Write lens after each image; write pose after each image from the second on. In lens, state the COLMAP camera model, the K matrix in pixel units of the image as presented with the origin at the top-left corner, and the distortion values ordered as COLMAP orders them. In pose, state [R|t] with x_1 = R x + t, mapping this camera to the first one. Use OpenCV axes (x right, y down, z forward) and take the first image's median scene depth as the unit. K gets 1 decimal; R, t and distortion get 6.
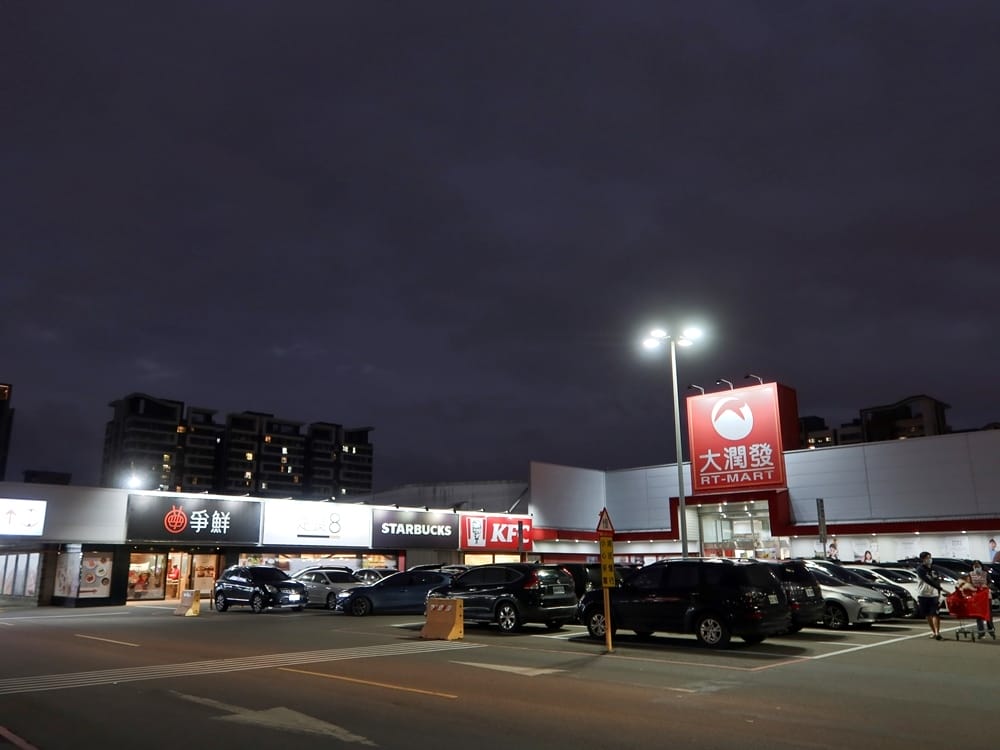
lens RADIAL K [[749.7, 0, 500.4], [0, 749.7, 376.3], [0, 0, 1]] dist [-0.018308, 0.003700]
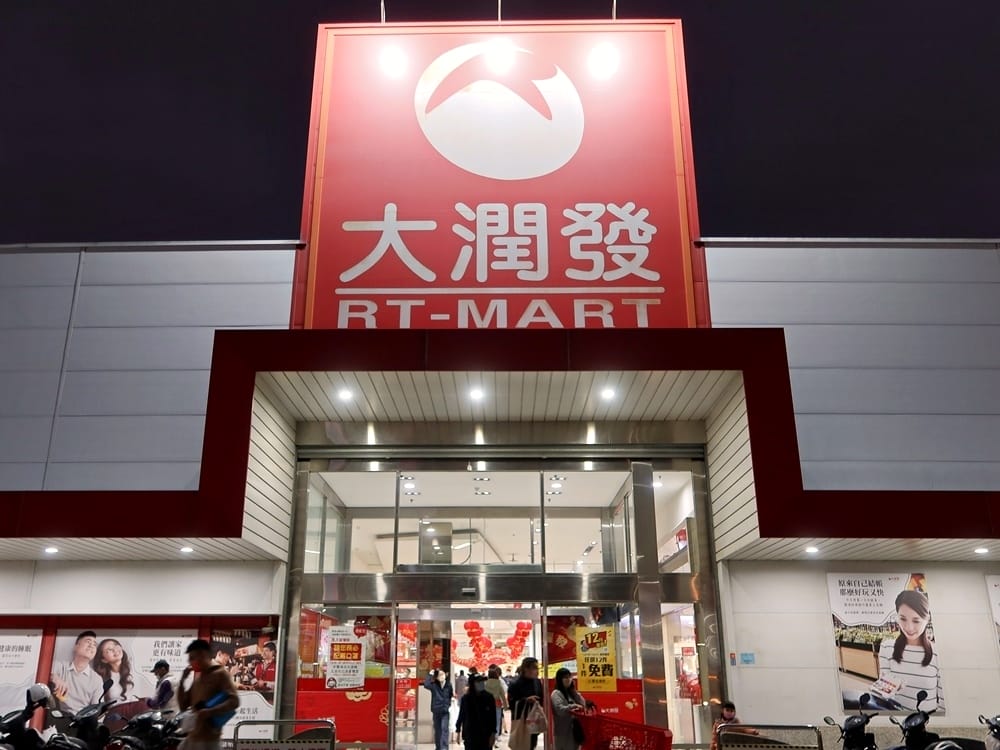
lens RADIAL K [[749.7, 0, 499.2], [0, 749.7, 374.0], [0, 0, 1]] dist [-0.018308, 0.003700]
pose [[0.700025, 0.215049, 0.680969, 0.149658], [-0.179239, 0.975966, -0.123954, 0.186424], [-0.691258, -0.035286, 0.721746, 0.819681]]
